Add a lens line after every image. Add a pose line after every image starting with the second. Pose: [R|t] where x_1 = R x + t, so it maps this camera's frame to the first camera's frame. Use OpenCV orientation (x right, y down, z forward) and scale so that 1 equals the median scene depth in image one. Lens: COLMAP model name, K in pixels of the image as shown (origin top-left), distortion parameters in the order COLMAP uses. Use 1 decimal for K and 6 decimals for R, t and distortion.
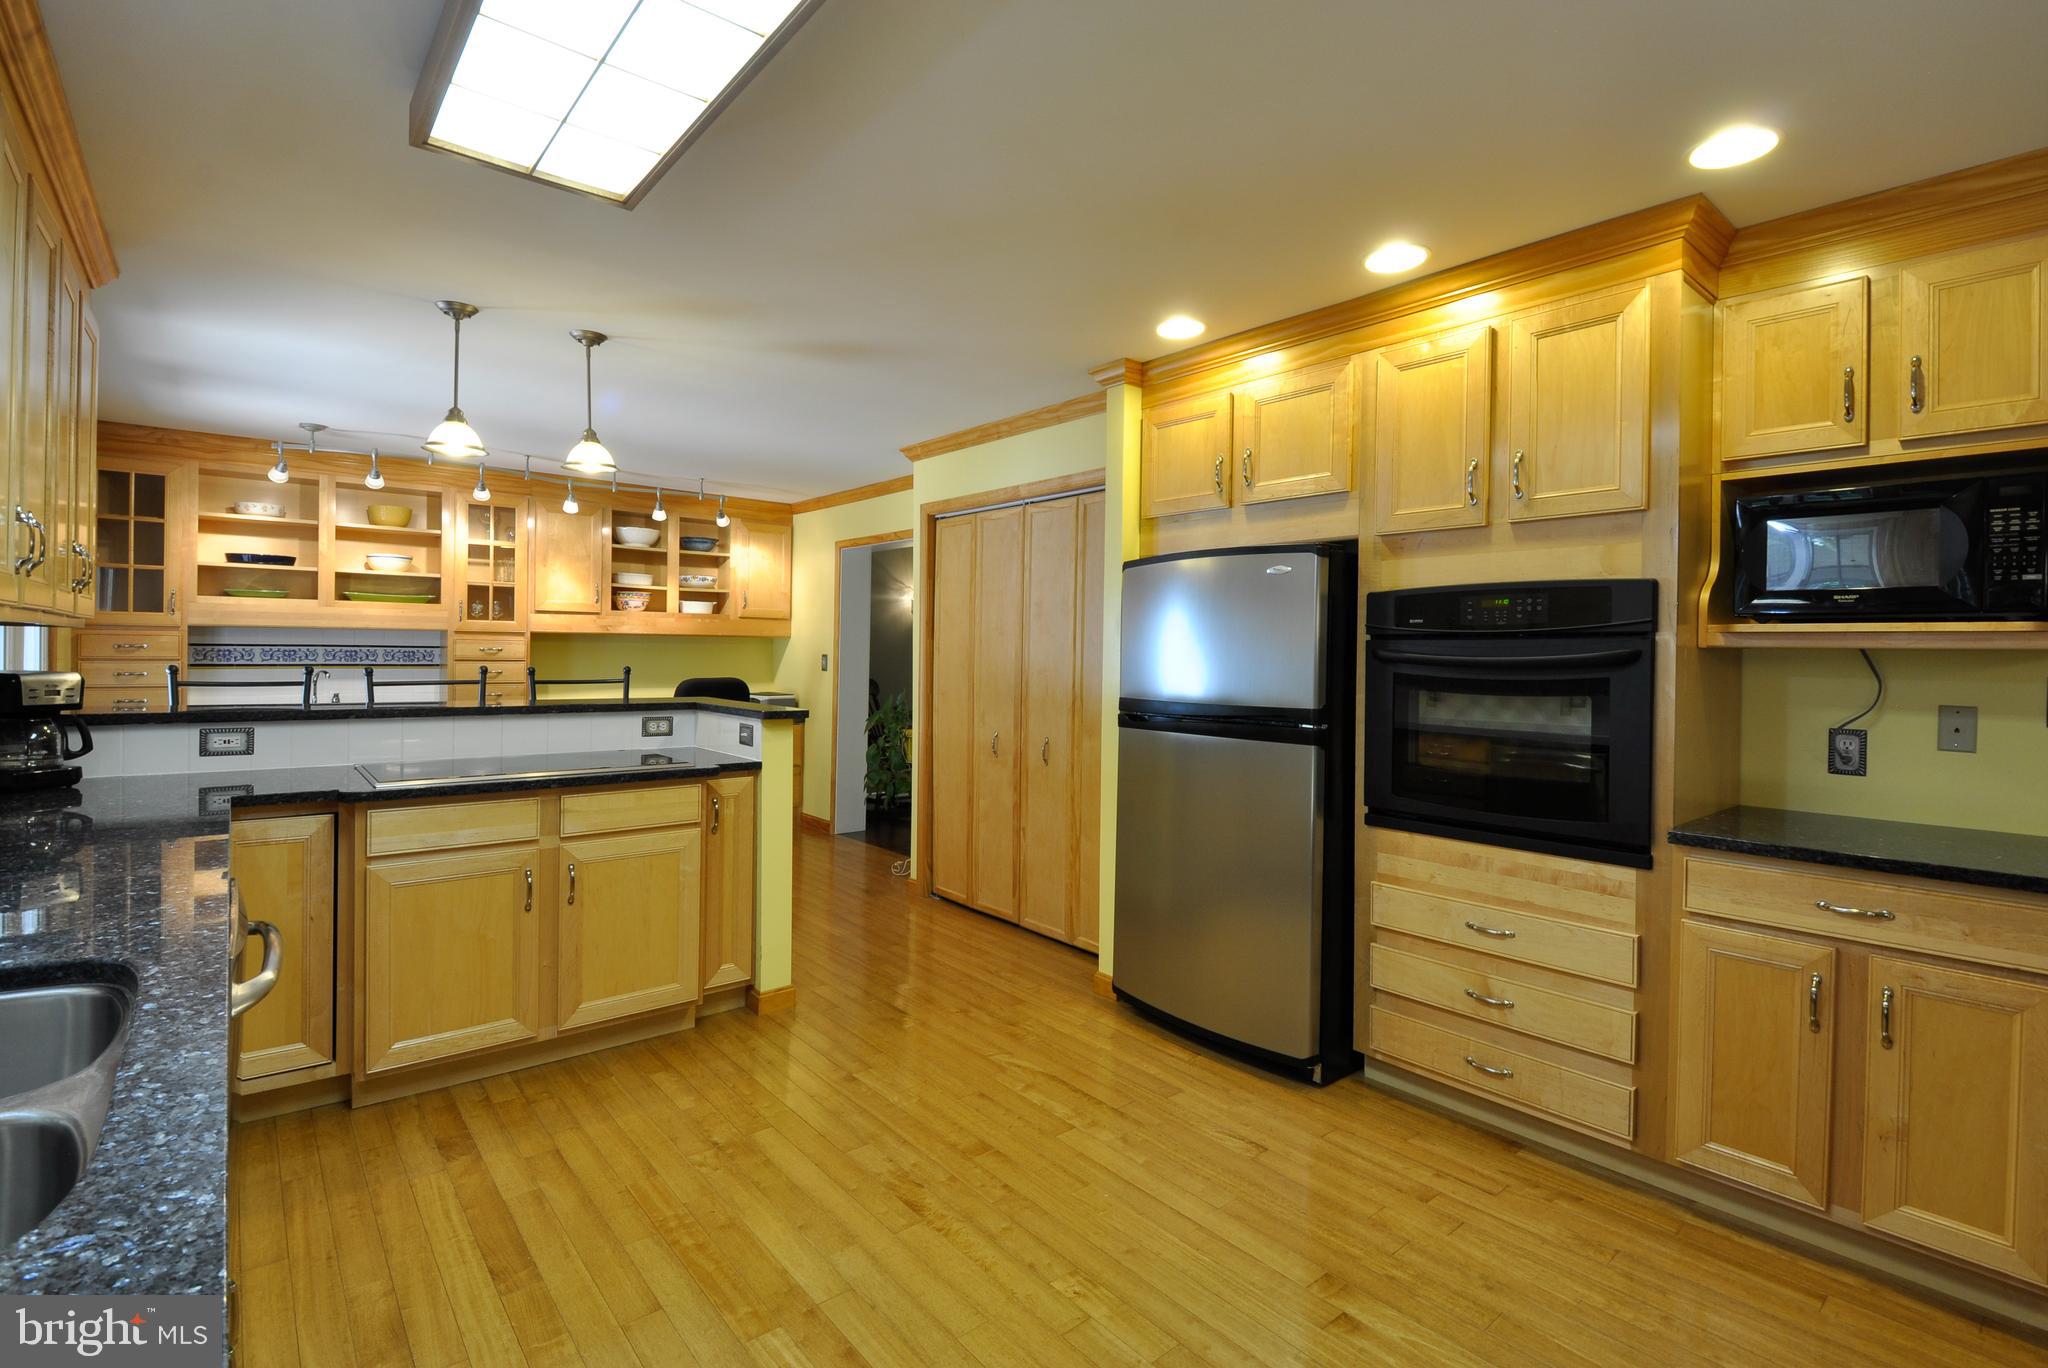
lens RADIAL K [[934.9, 0, 1011.8], [0, 934.9, 658.7], [0, 0, 1]] dist [0.008616, -0.011581]
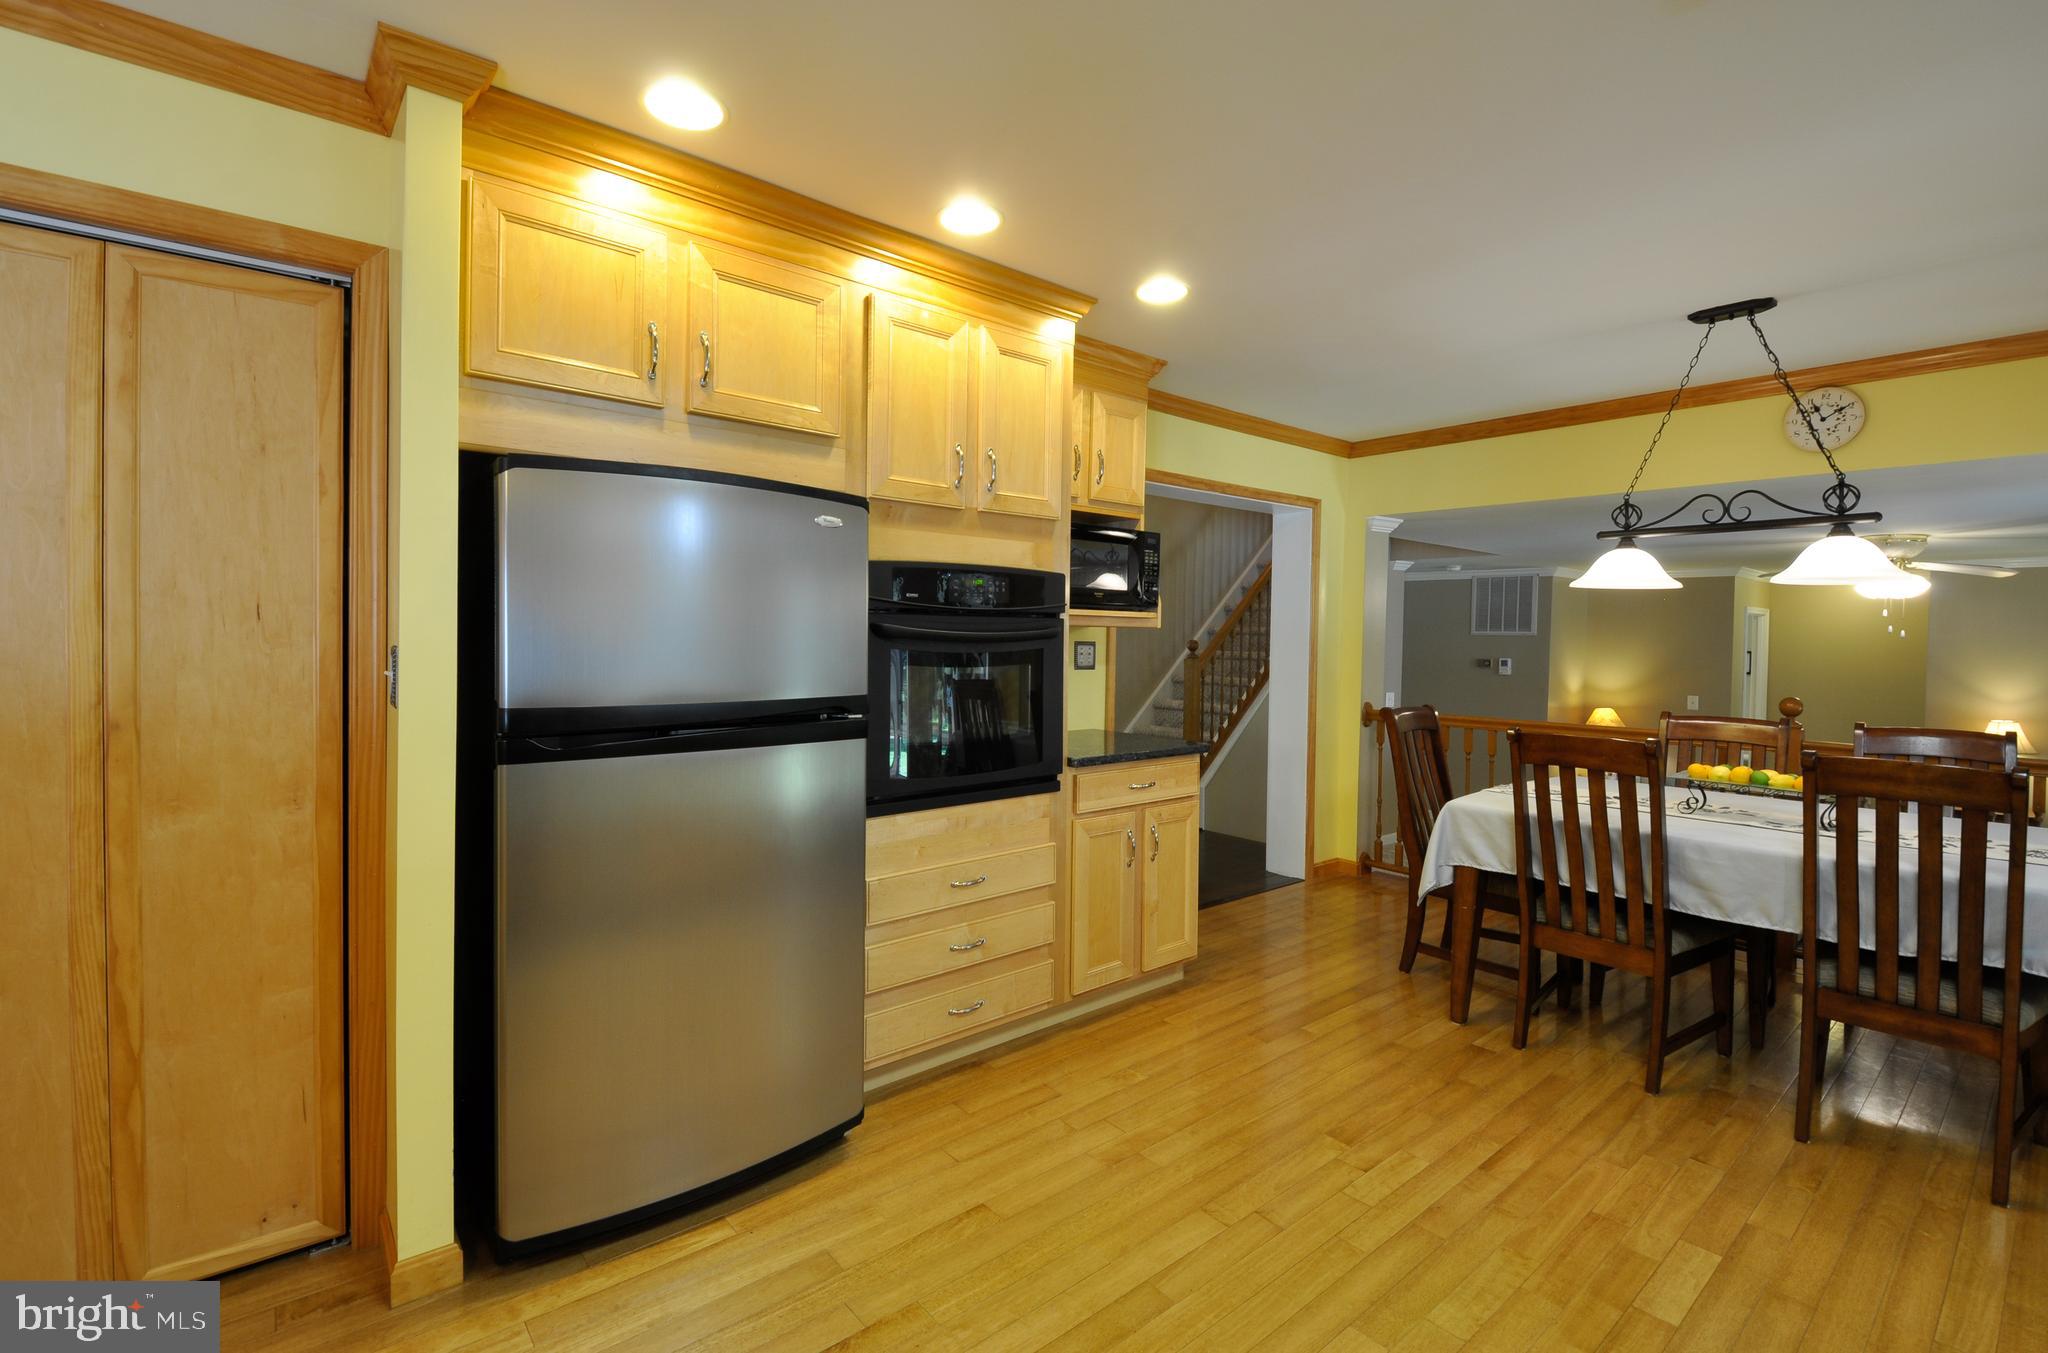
lens RADIAL K [[939.1, 0, 978.9], [0, 939.1, 646.2], [0, 0, 1]] dist [0.012328, -0.008057]
pose [[-0.006547, -0.024475, 0.999679, -0.435486], [-0.007157, 0.999676, 0.024428, -0.008924], [-0.999953, -0.006994, -0.006720, 0.755562]]
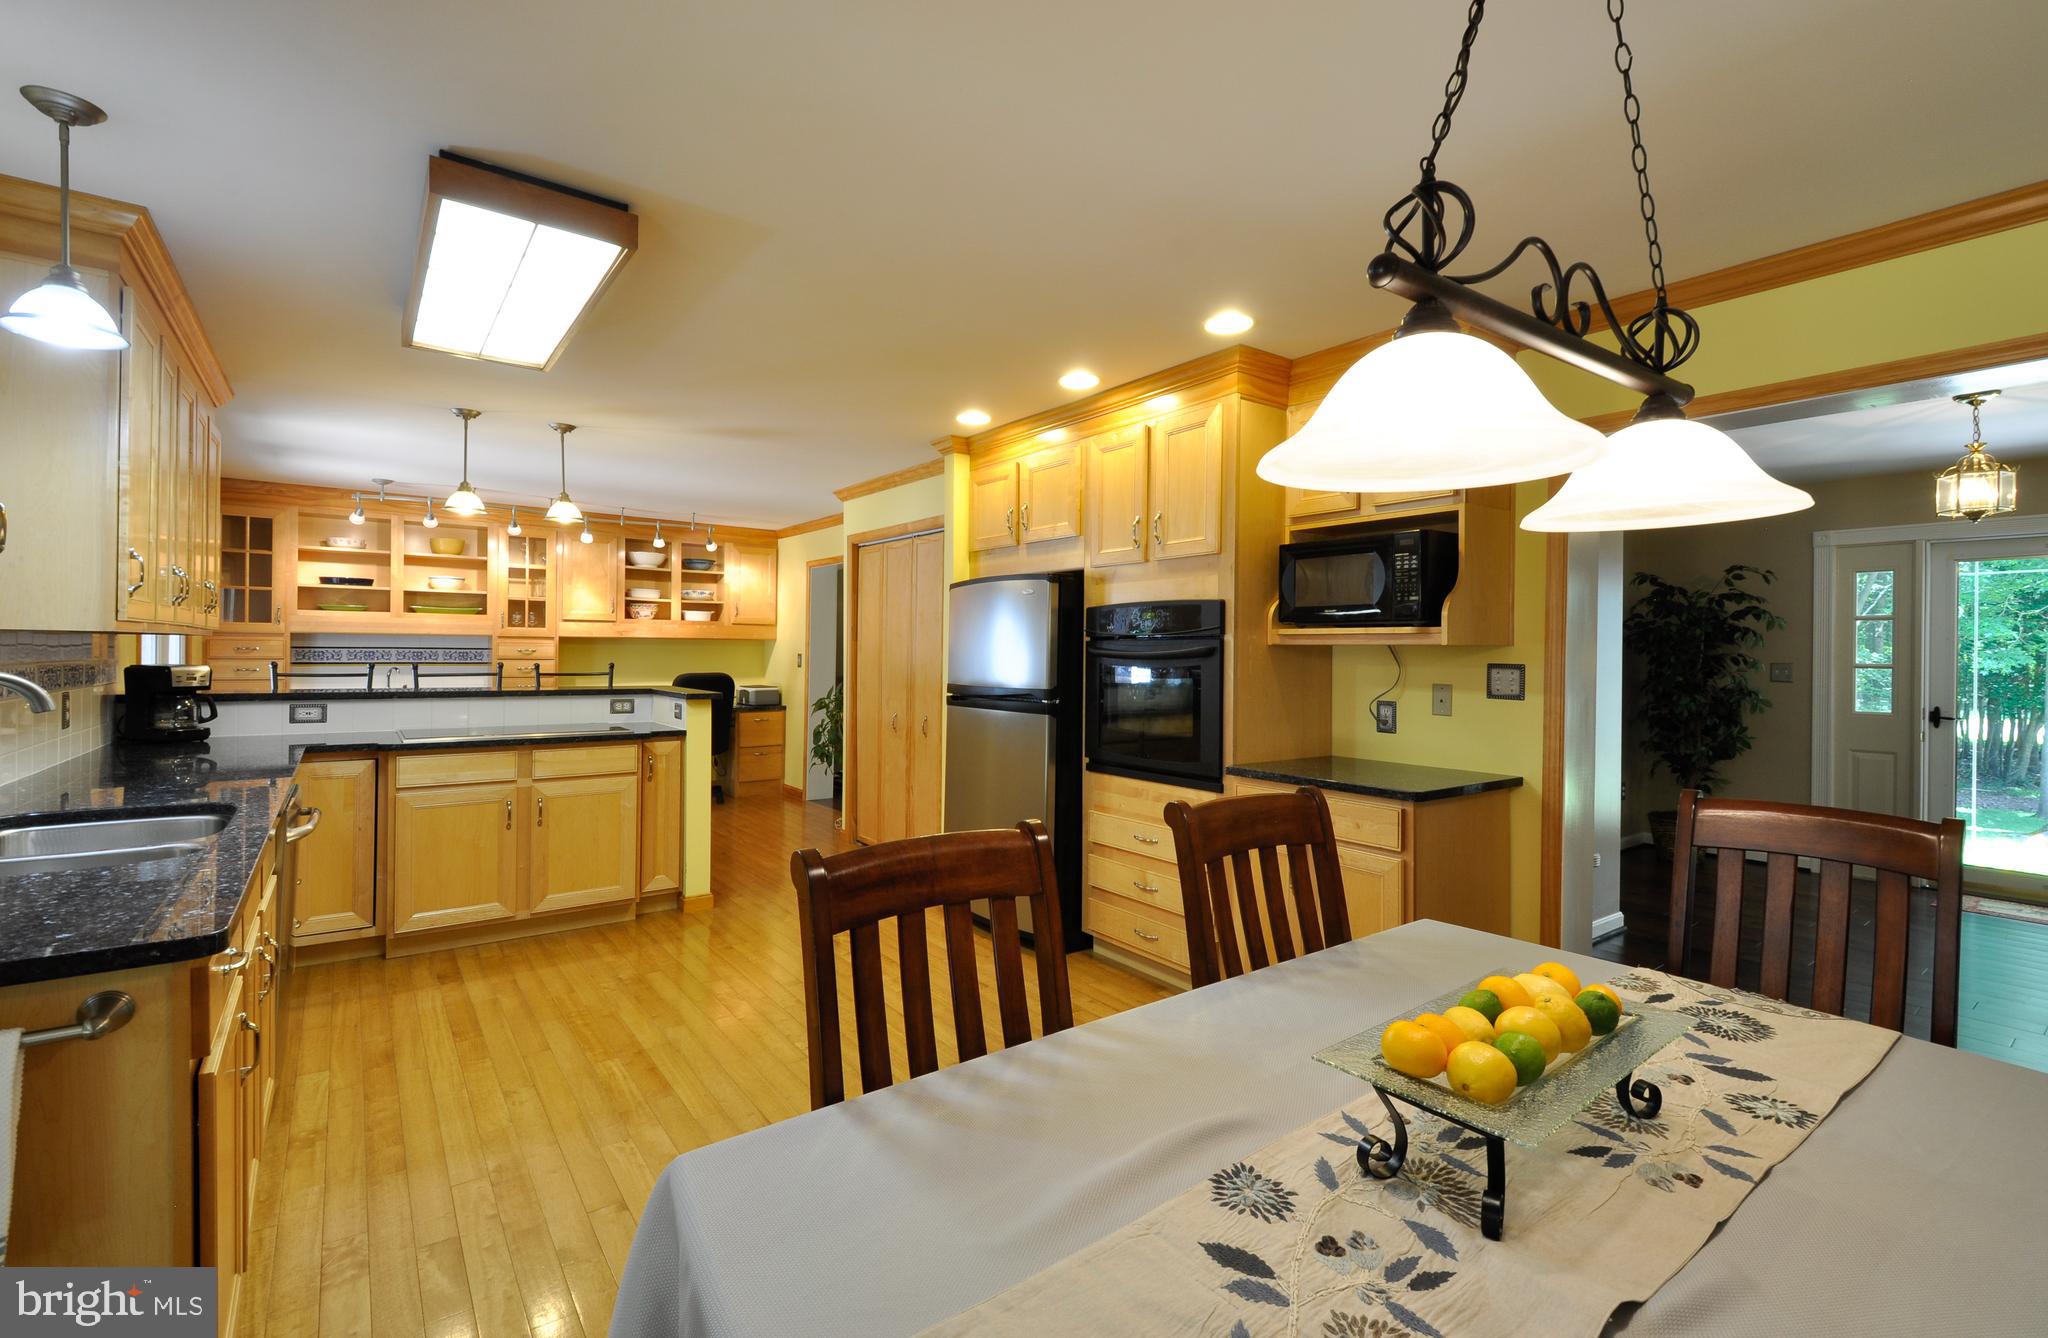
lens RADIAL K [[892.3, 0, 1027.6], [0, 892.3, 650.9], [0, 0, 1]] dist [0.014875, -0.005909]
pose [[0.998964, -0.003324, -0.045388, 0.299918], [0.002900, 0.999951, -0.009418, 0.006729], [0.045418, 0.009276, 0.998925, -0.303786]]
